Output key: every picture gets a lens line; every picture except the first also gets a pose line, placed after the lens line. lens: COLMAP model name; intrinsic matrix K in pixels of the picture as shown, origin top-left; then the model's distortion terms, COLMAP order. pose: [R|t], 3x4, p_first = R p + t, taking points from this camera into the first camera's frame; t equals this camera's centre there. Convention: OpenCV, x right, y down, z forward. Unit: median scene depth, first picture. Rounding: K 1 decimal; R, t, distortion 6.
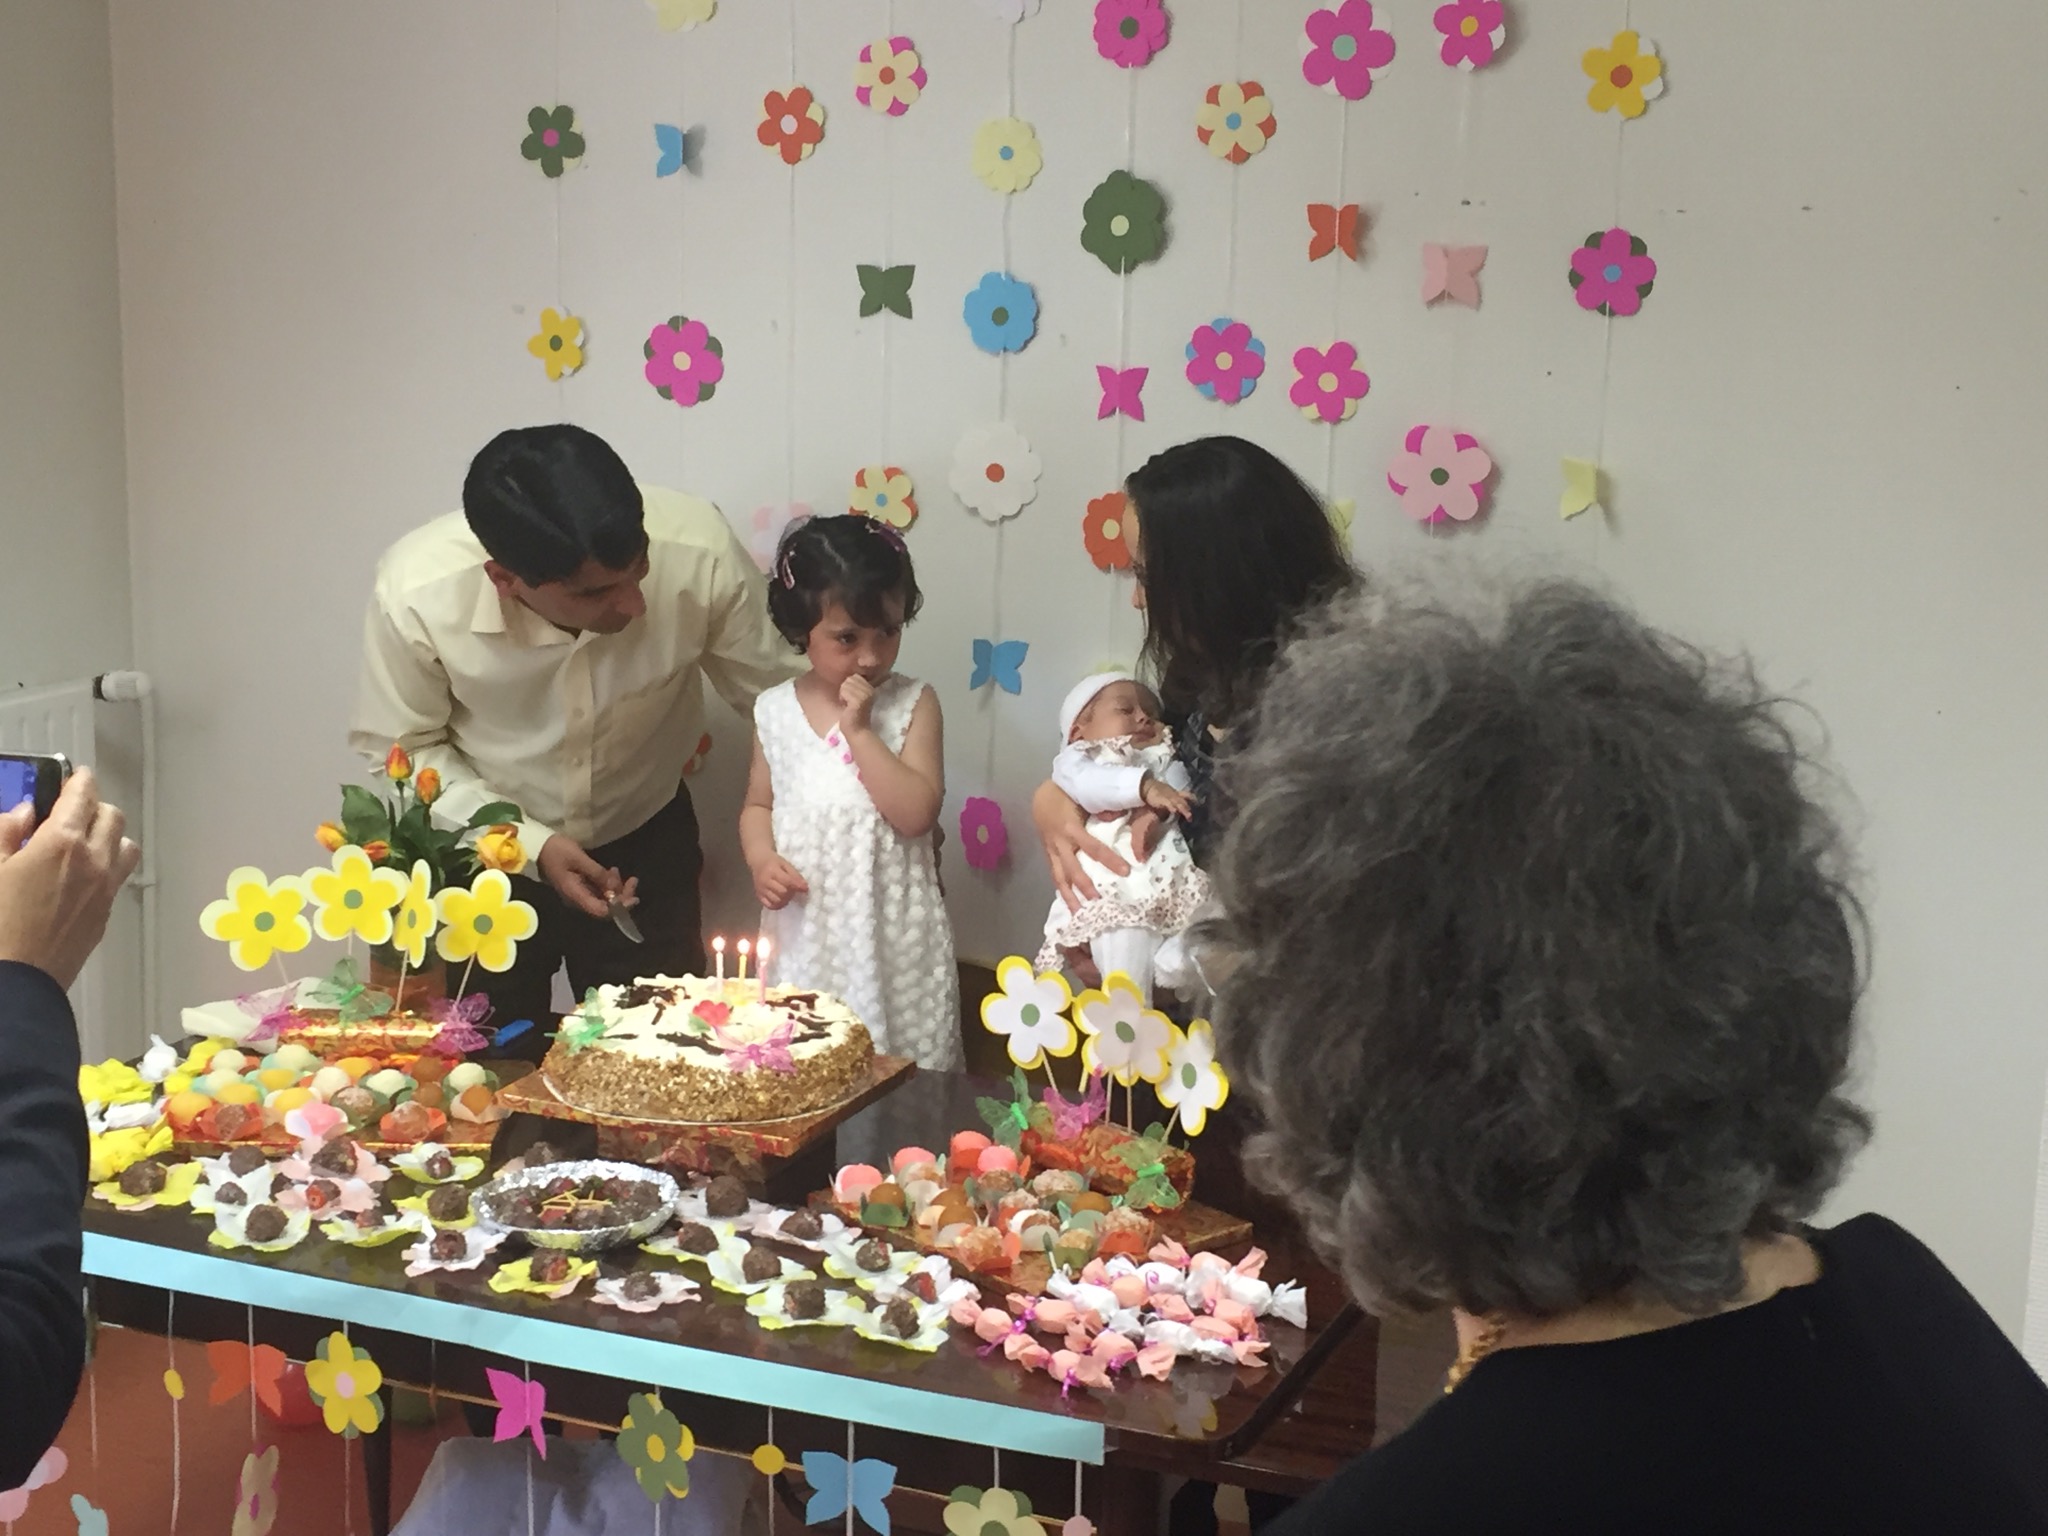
lens RADIAL K [[2990.2, 0, 1020.3], [0, 2990.2, 772.7], [0, 0, 1]] dist [0.060933, 0.000000]
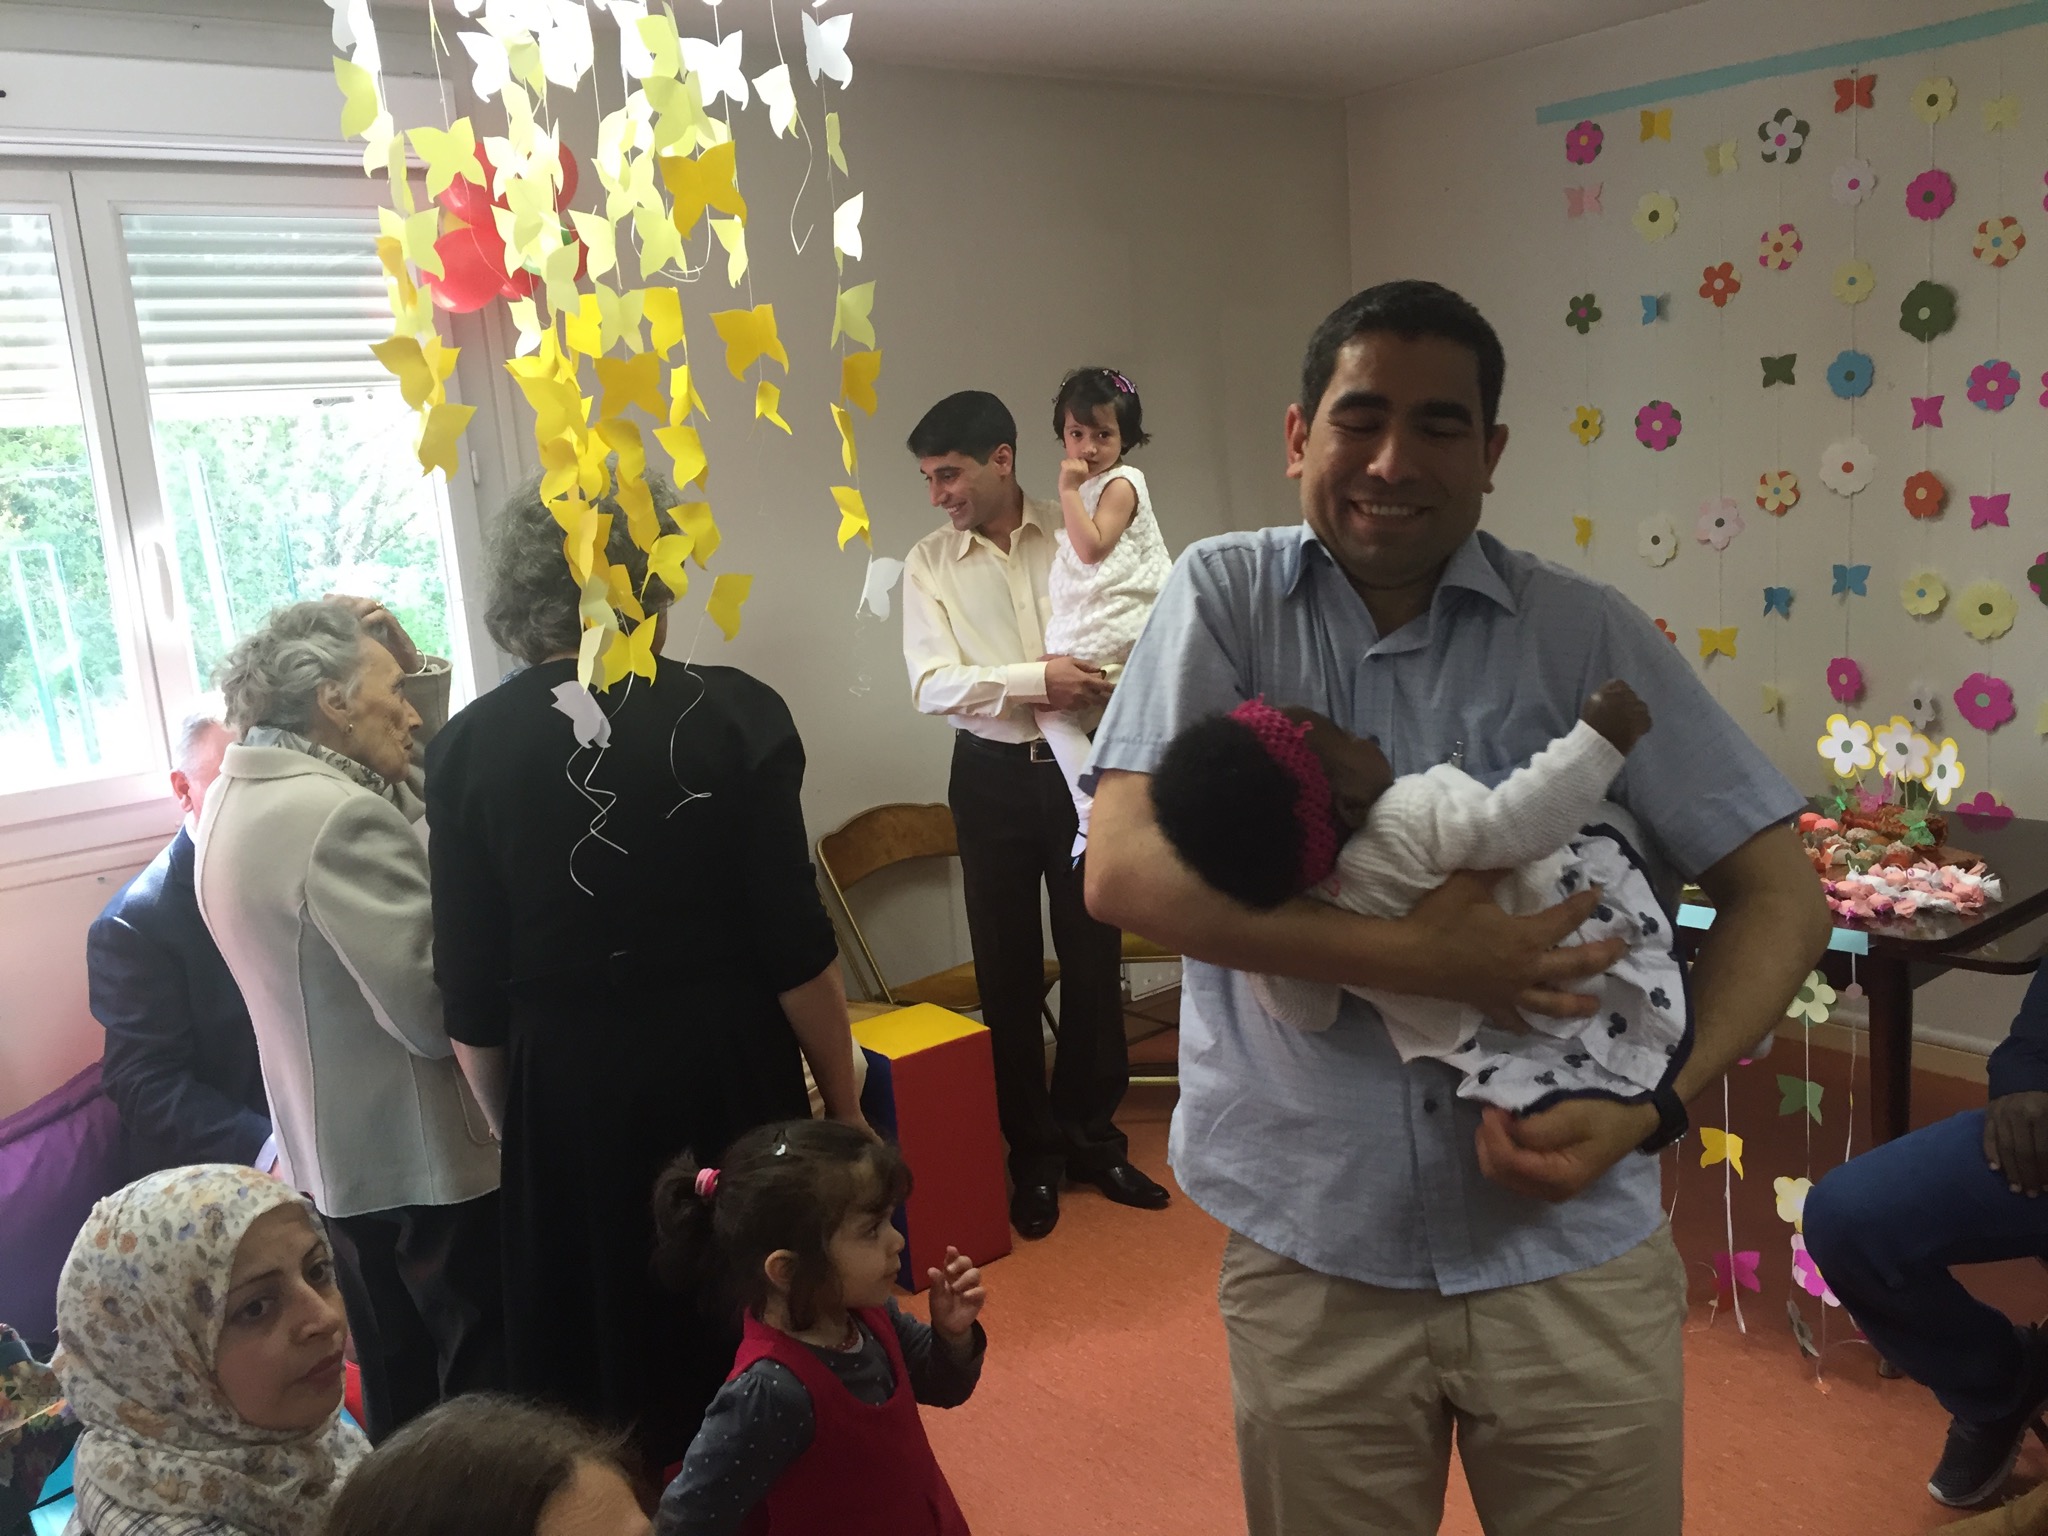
lens RADIAL K [[1765.4, 0, 1008.0], [0, 1765.4, 779.8], [0, 0, 1]] dist [0.072205, -0.111289]
pose [[0.880072, -0.005732, -0.474806, 0.065609], [0.007290, 0.999972, 0.001441, 0.091800], [0.474785, -0.004730, 0.880089, -0.169742]]
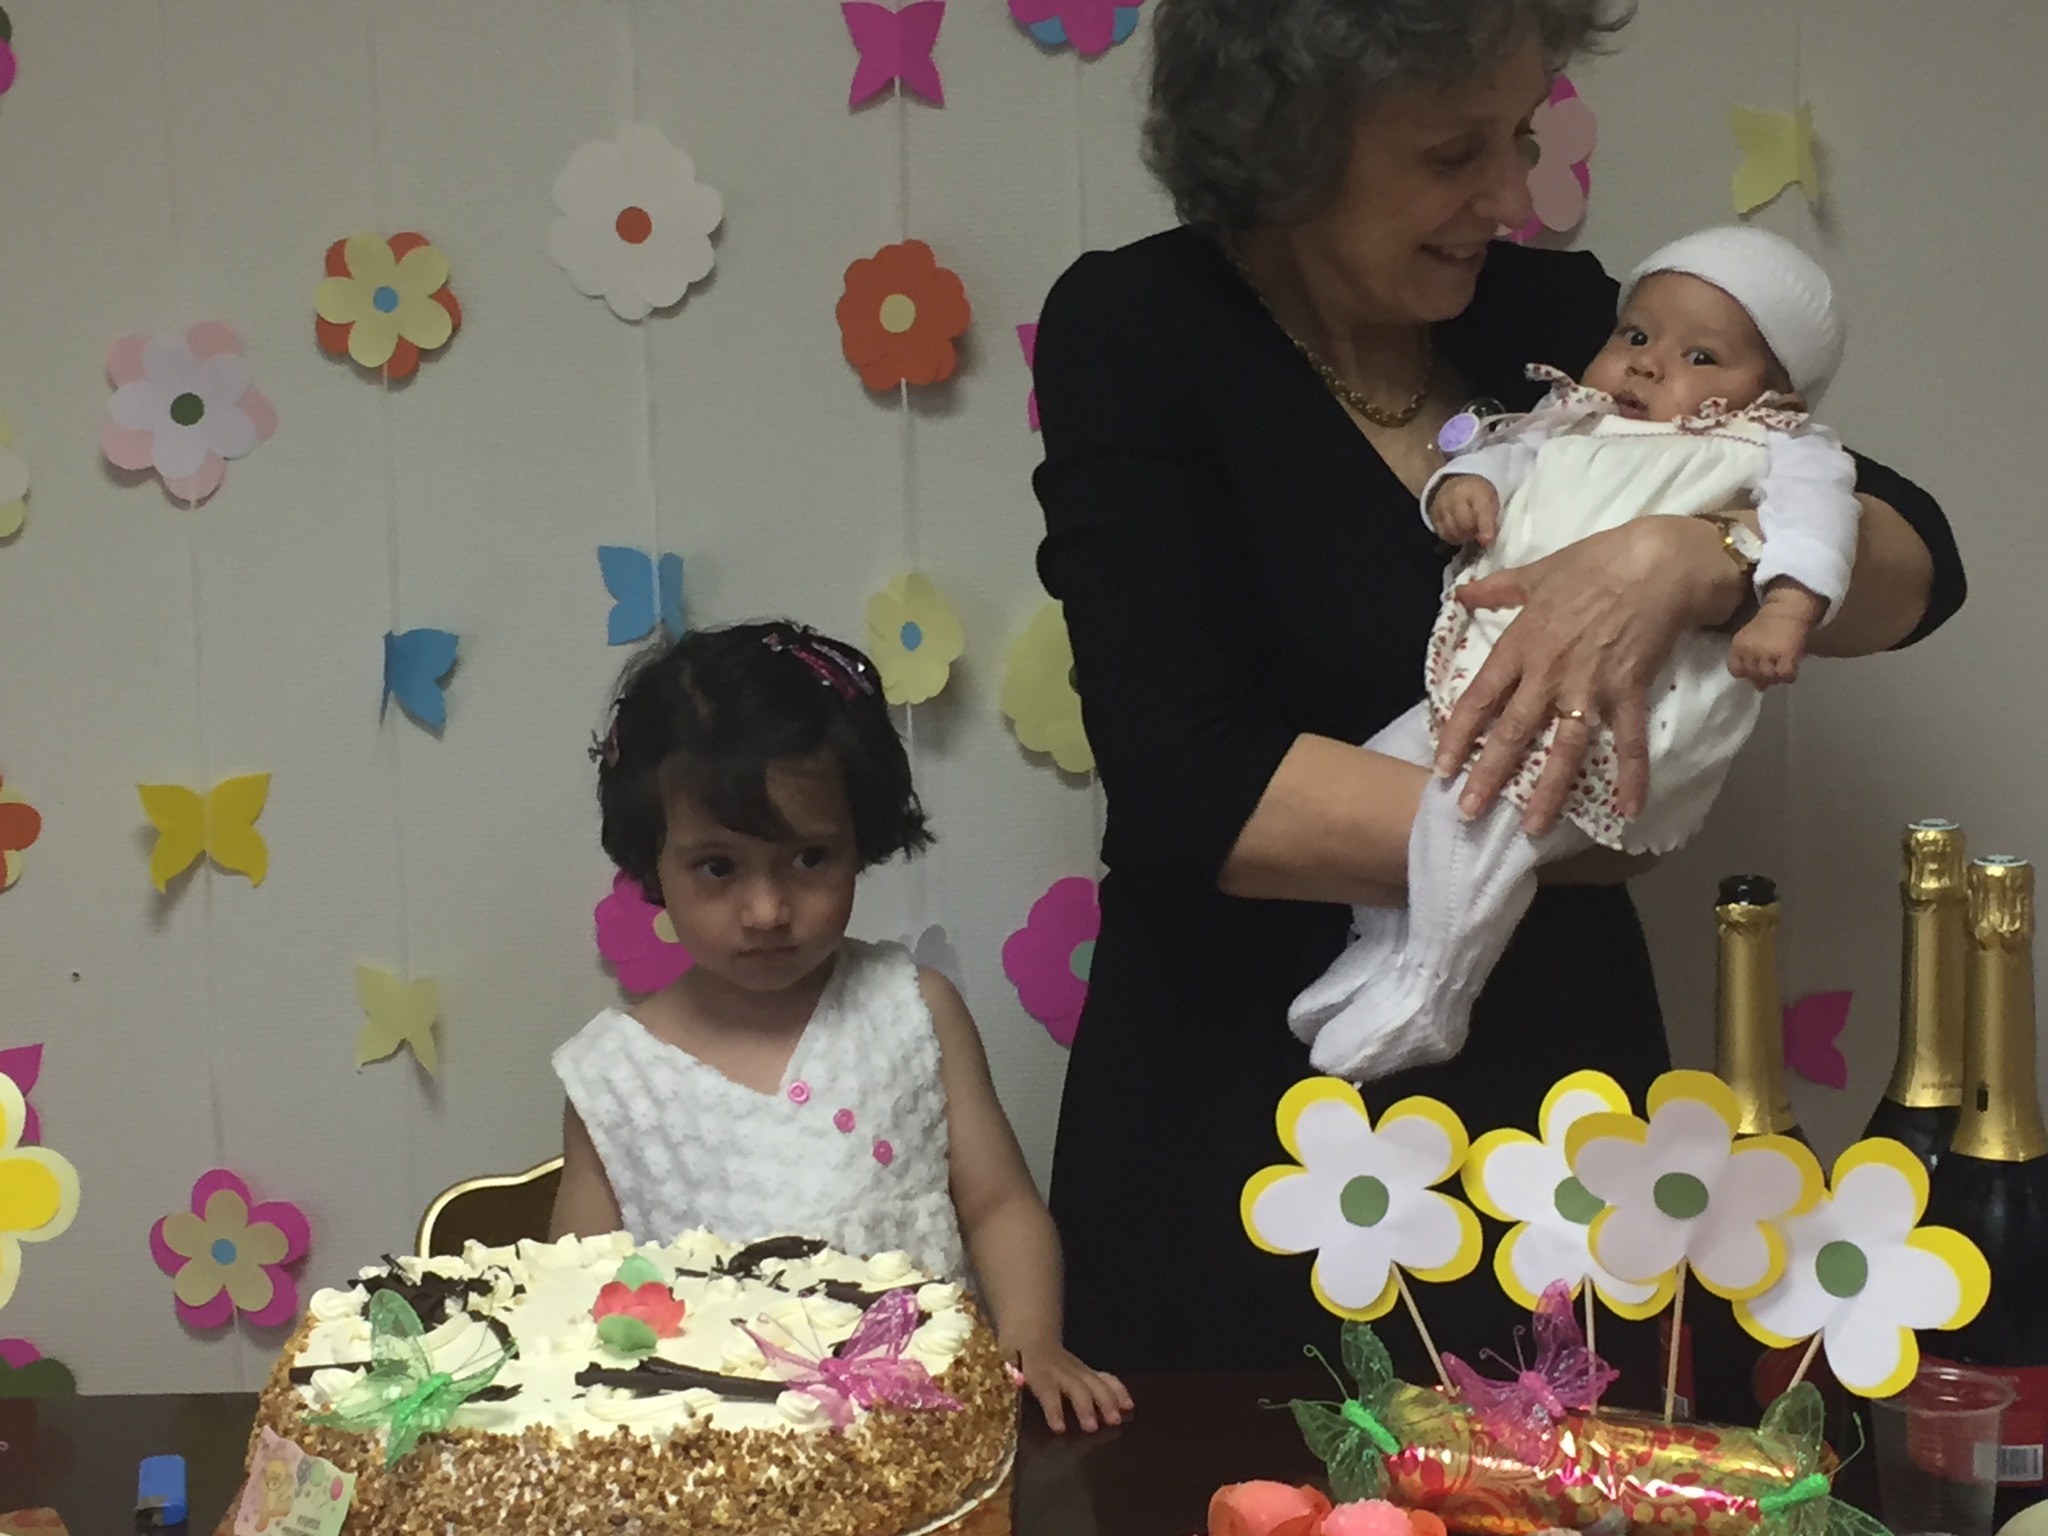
lens RADIAL K [[3680.1, 0, 1068.1], [0, 3680.1, 764.3], [0, 0, 1]] dist [0.042302, 0.000000]
pose [[0.915711, -0.096113, 0.390174, -0.240163], [0.117771, 0.992528, -0.031907, 0.026583], [-0.384191, 0.075169, 0.920188, 0.477113]]
